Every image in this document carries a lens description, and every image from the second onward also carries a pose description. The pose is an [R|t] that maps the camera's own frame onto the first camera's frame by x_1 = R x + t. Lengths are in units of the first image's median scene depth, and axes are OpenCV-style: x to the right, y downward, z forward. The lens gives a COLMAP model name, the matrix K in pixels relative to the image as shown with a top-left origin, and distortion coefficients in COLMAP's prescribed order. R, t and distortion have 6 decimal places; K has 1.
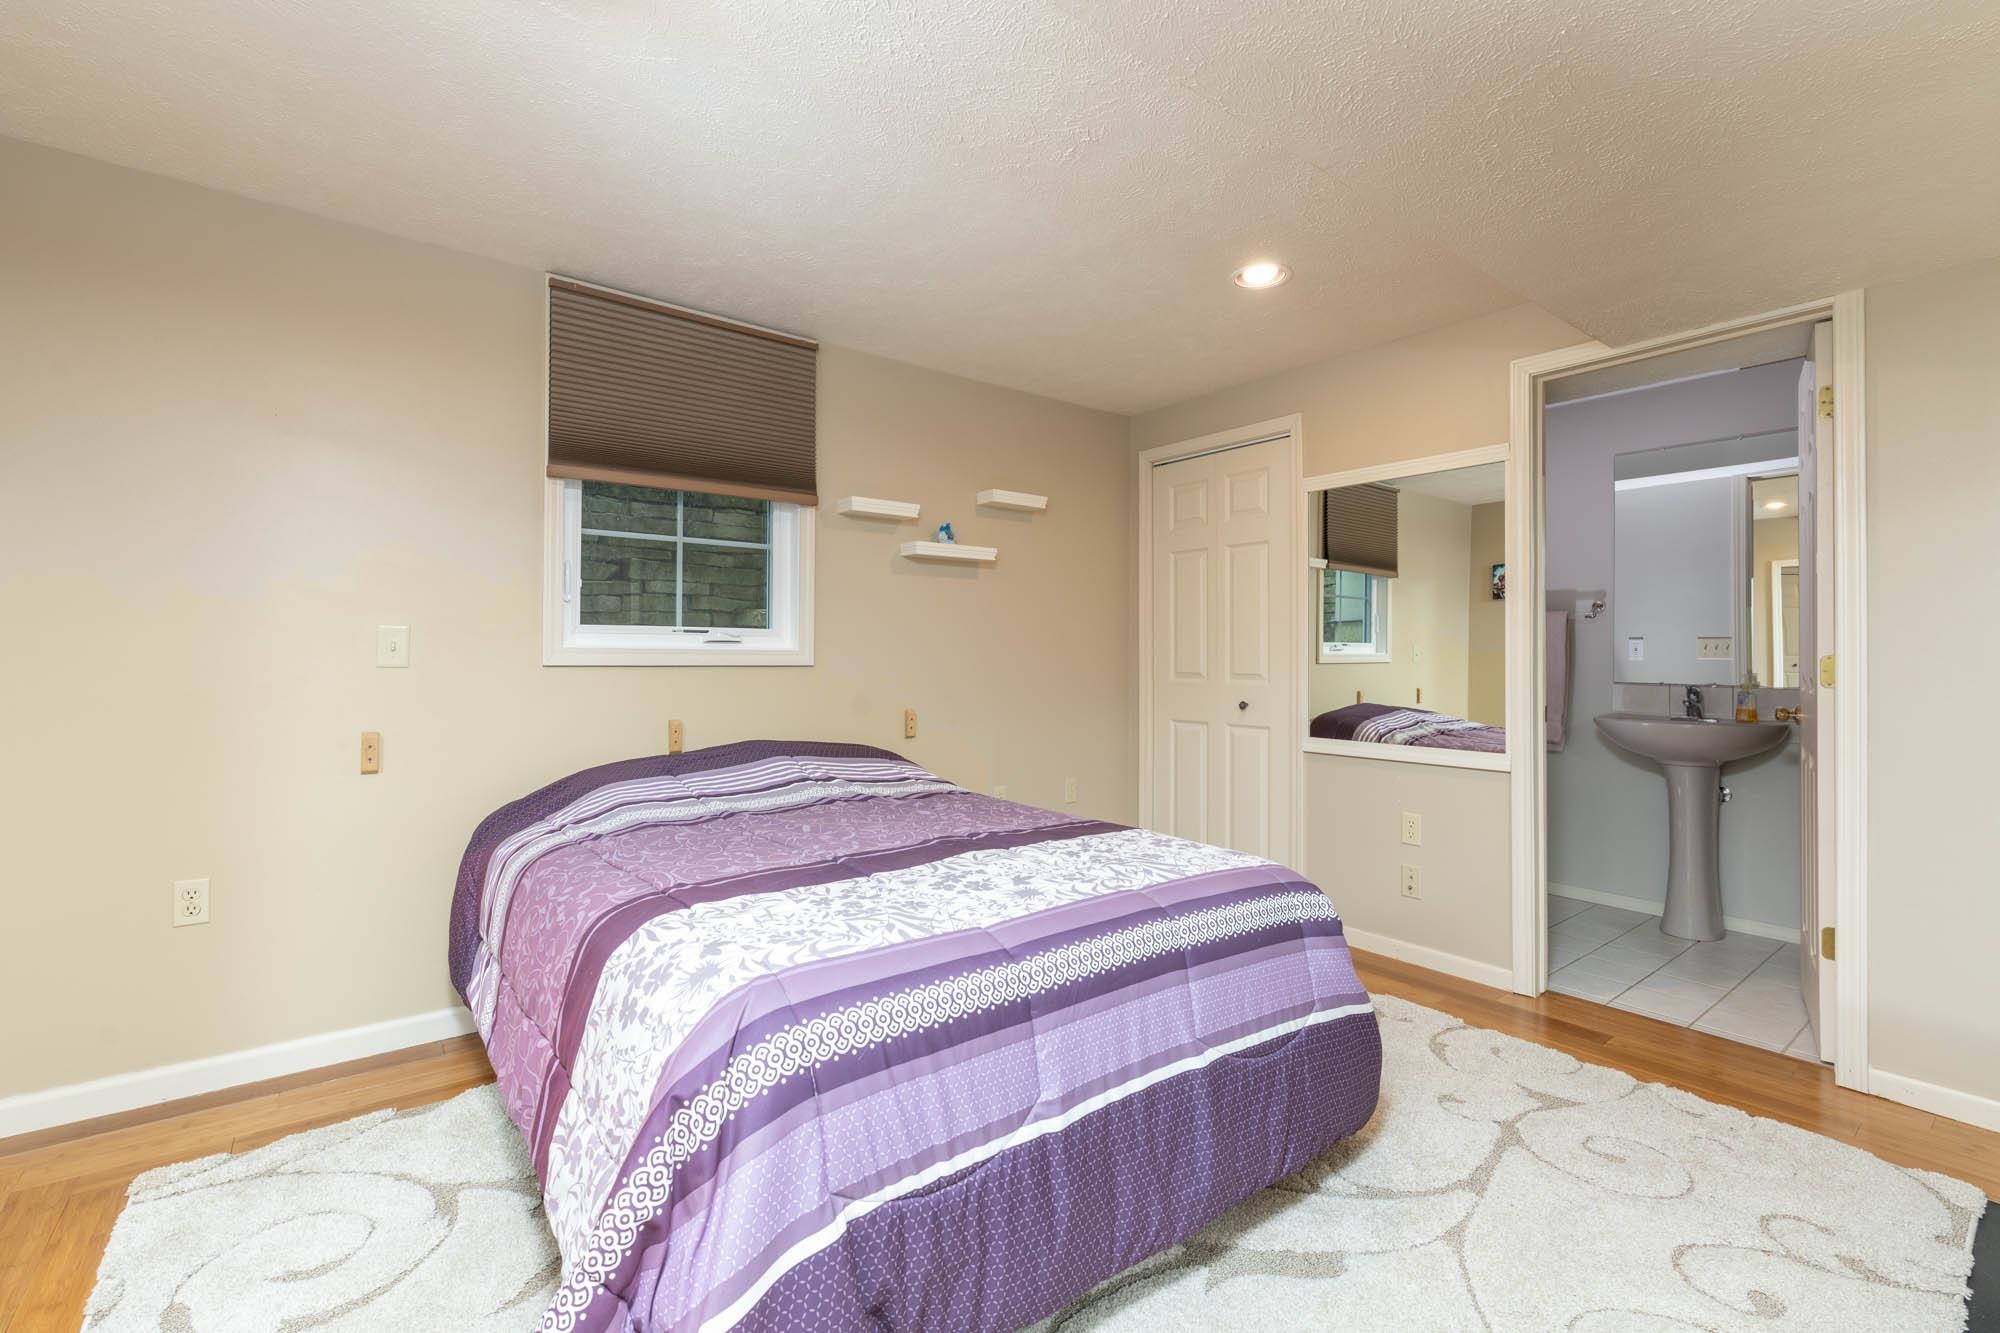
lens RADIAL K [[860.6, 0, 997.9], [0, 860.6, 649.9], [0, 0, 1]] dist [-0.001927, 0.000490]
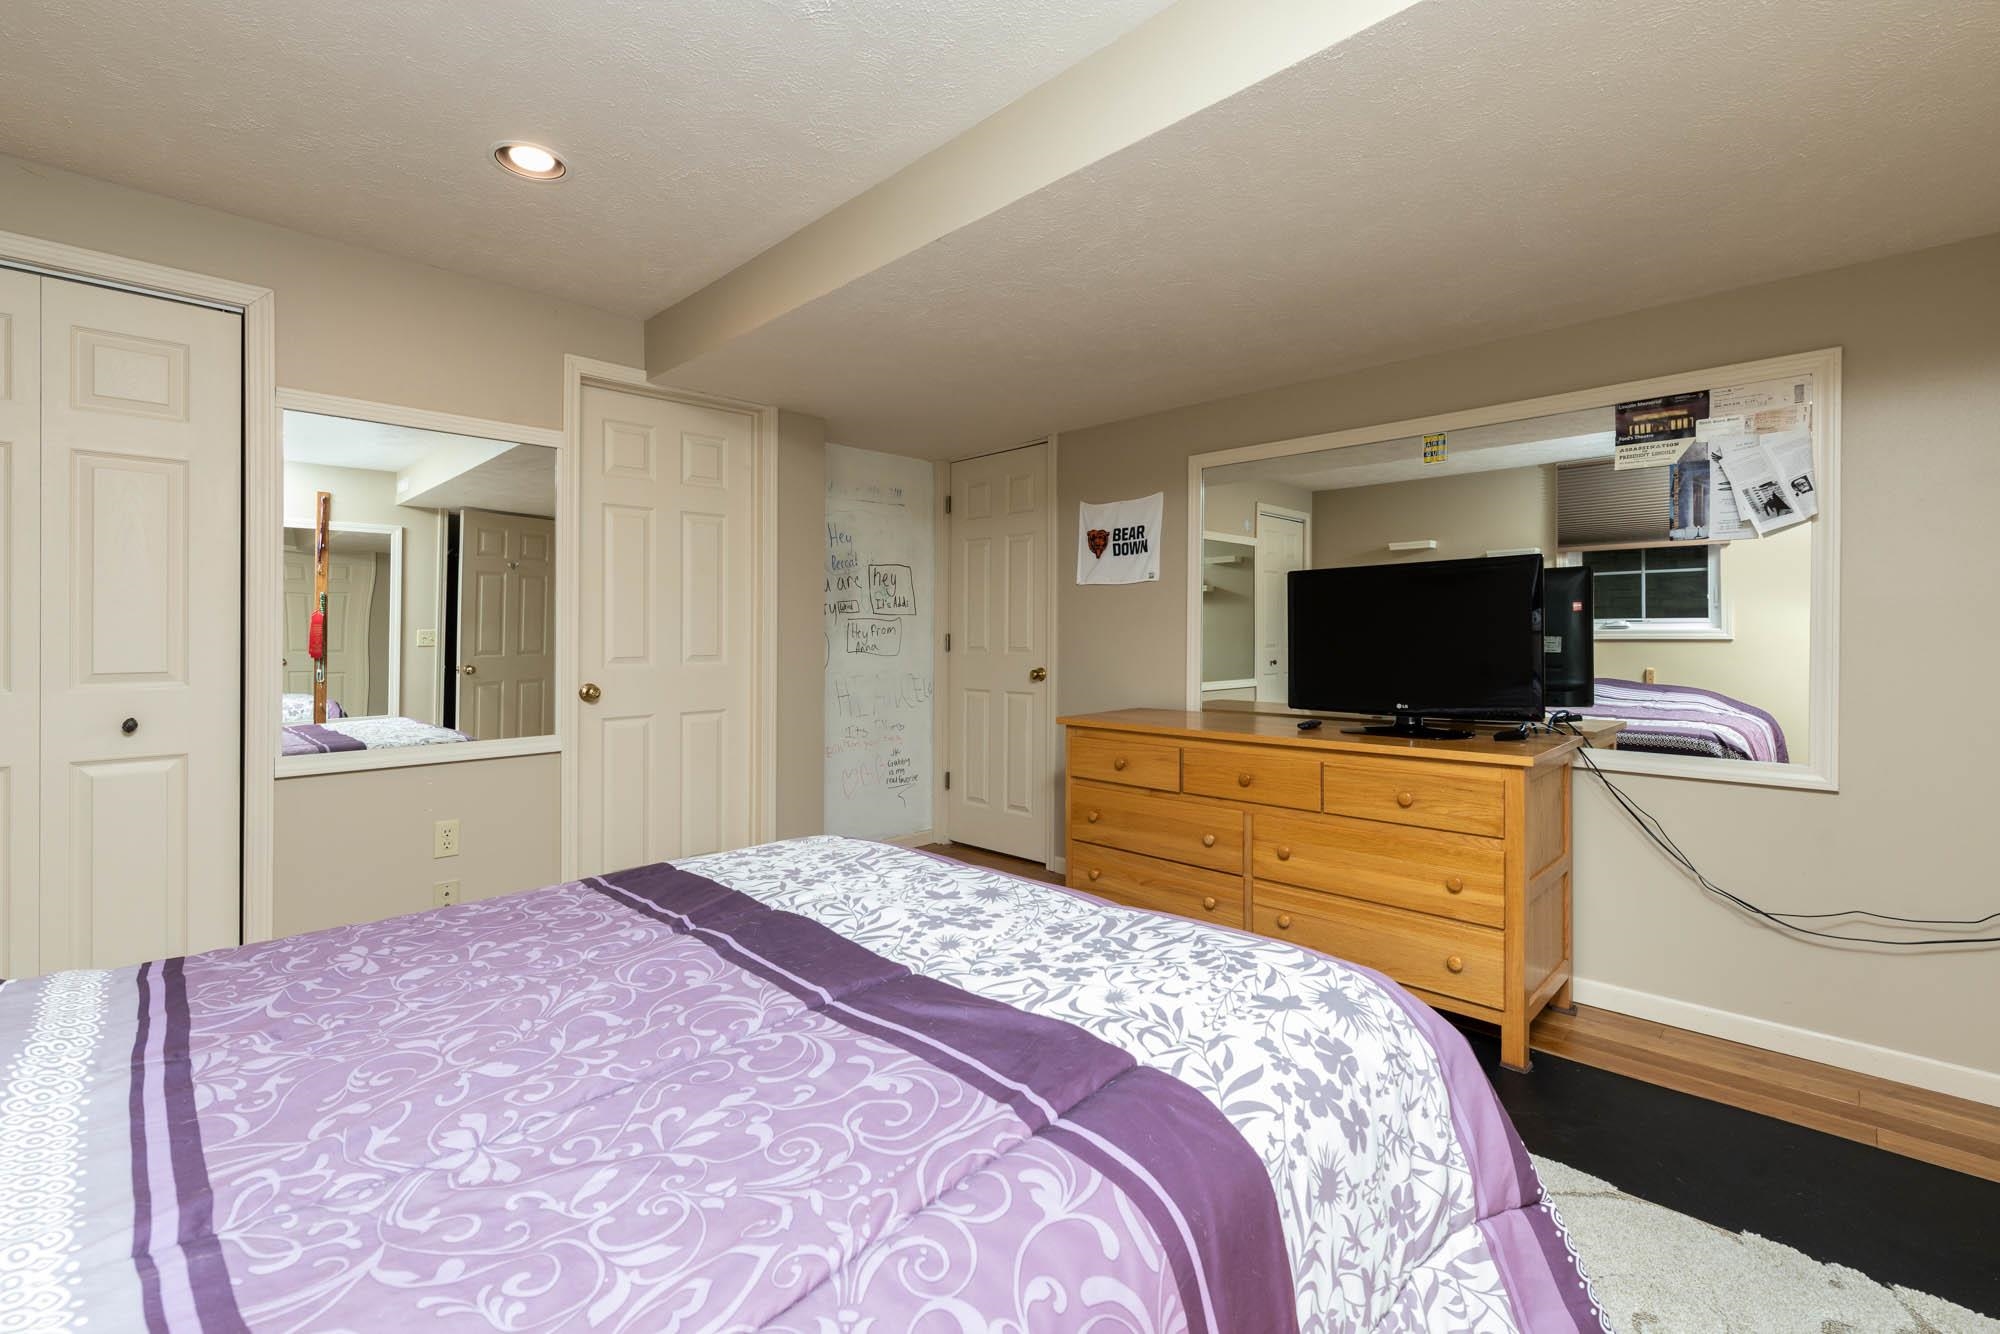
lens RADIAL K [[860.6, 0, 1002.1], [0, 860.6, 633.0], [0, 0, 1]] dist [-0.001927, 0.000490]
pose [[-0.128298, -0.001280, 0.991735, -0.974262], [0.002632, 0.999995, 0.001631, 0.002180], [-0.991732, 0.002820, -0.128294, 1.219212]]
